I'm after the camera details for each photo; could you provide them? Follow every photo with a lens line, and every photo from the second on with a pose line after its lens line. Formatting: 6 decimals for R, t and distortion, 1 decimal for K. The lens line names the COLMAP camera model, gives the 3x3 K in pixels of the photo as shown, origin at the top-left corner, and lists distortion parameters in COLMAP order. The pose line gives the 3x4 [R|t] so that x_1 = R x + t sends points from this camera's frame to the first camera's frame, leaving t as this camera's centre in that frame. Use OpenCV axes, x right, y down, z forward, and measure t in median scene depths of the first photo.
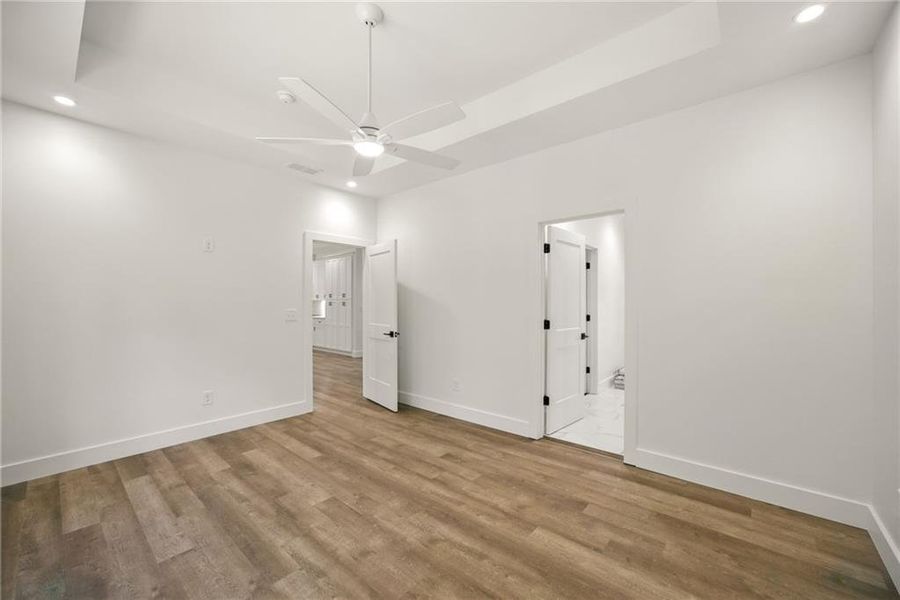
lens RADIAL K [[361.4, 0, 447.1], [0, 361.4, 298.8], [0, 0, 1]] dist [-0.000882, 0.000161]
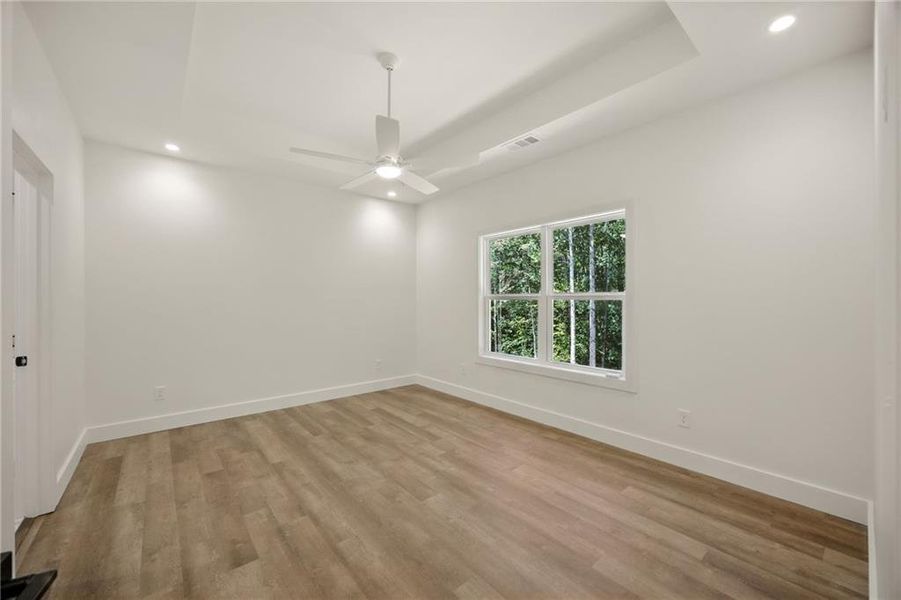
lens RADIAL K [[361.8, 0, 447.6], [0, 361.8, 298.8], [0, 0, 1]] dist [-0.000882, 0.000161]
pose [[-0.987706, 0.002952, 0.156296, -0.555427], [0.000950, 0.999917, -0.012880, 0.023543], [-0.156321, -0.012573, -0.987626, 2.016367]]
